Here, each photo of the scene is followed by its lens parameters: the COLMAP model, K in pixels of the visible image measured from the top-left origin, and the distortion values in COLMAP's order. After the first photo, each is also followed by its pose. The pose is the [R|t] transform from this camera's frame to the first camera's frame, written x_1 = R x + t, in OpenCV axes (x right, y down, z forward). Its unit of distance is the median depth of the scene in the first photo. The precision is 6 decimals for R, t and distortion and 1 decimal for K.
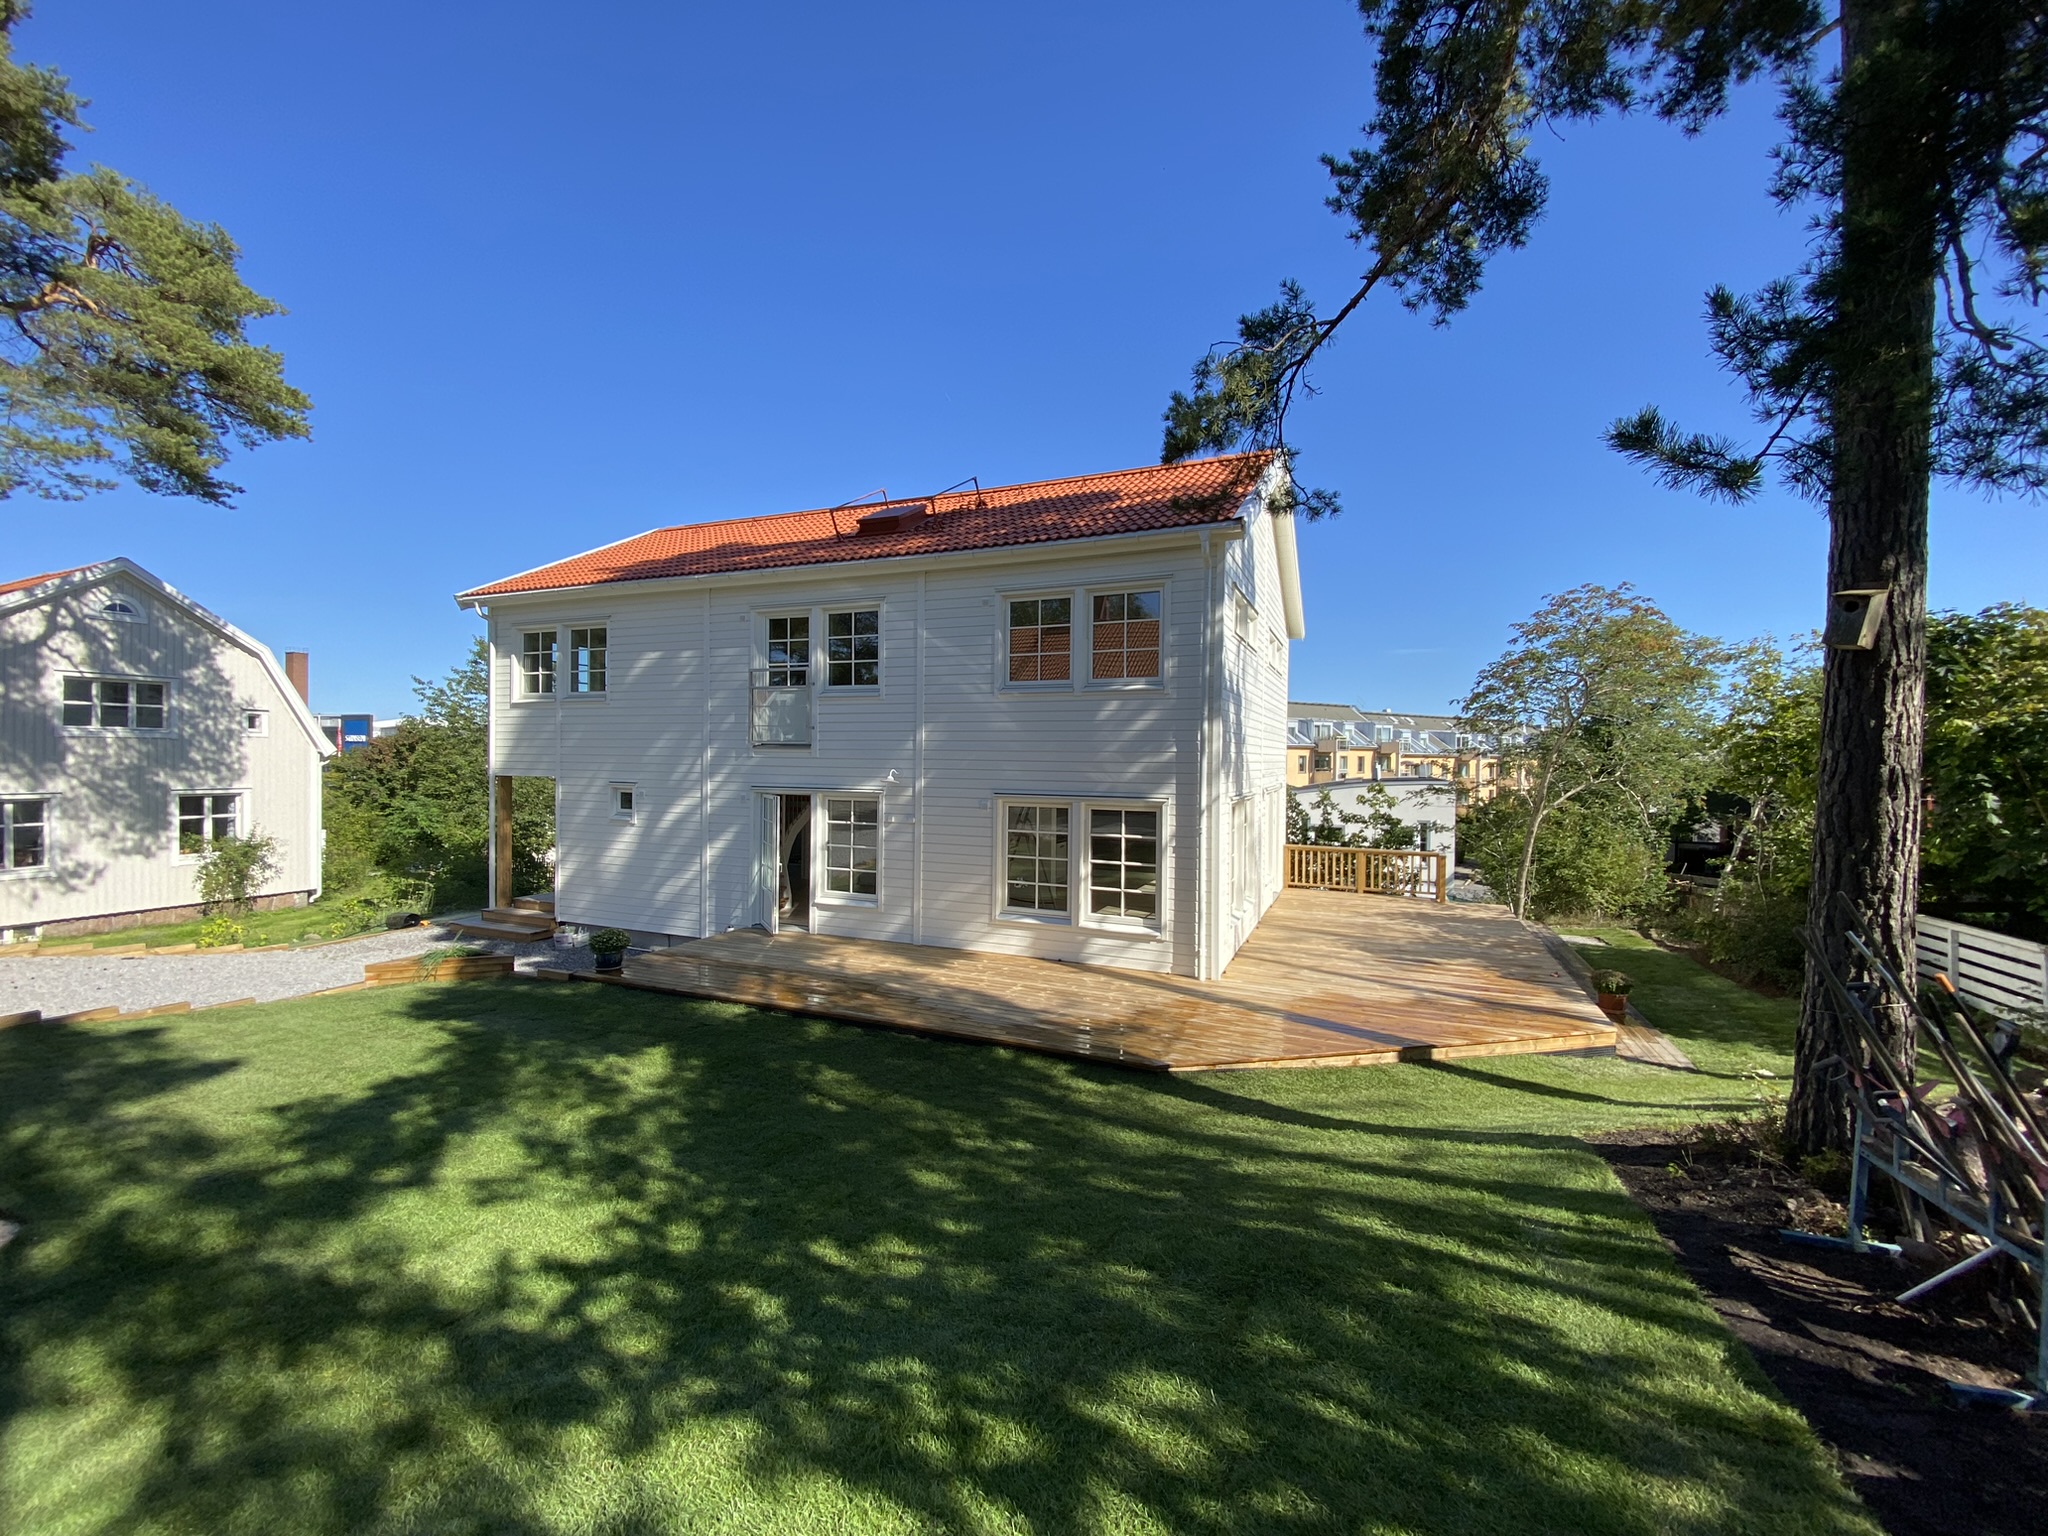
lens RADIAL K [[842.3, 0, 1149.6], [0, 842.3, 757.8], [0, 0, 1]] dist [0.022358, -0.017899]
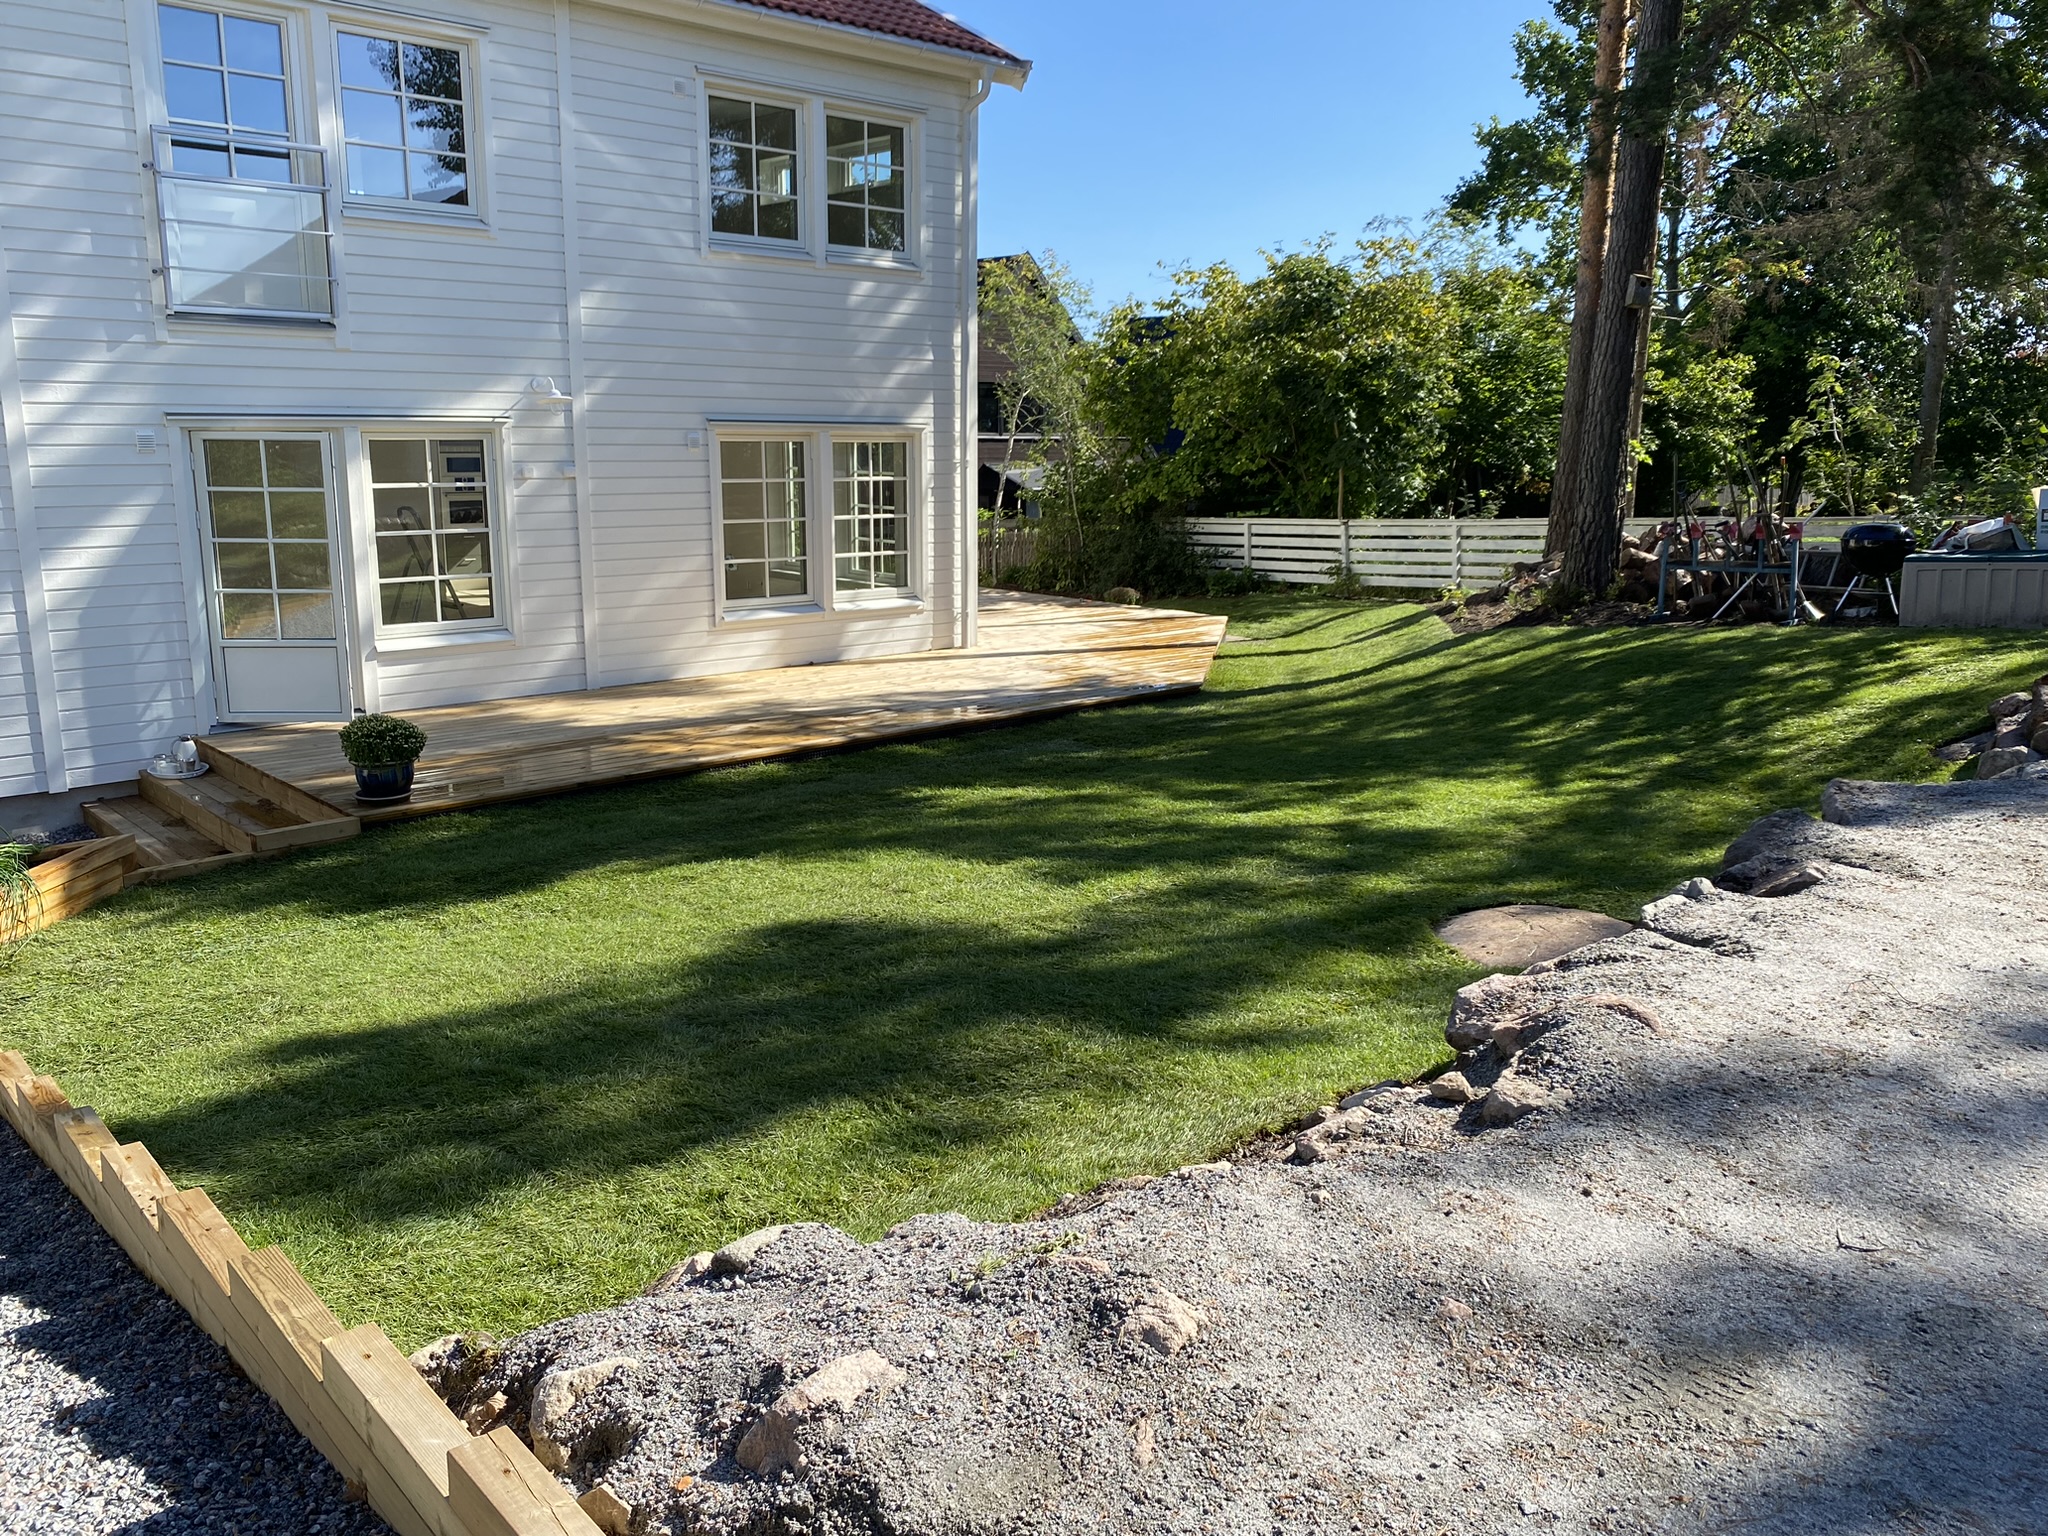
lens RADIAL K [[1540.7, 0, 1029.7], [0, 1540.7, 786.2], [0, 0, 1]] dist [-0.000590, -0.017180]
pose [[0.408587, -0.214815, 0.887080, -1.149450], [-0.007580, 0.971077, 0.238647, 0.030822], [-0.912688, -0.104232, 0.395141, 0.304053]]
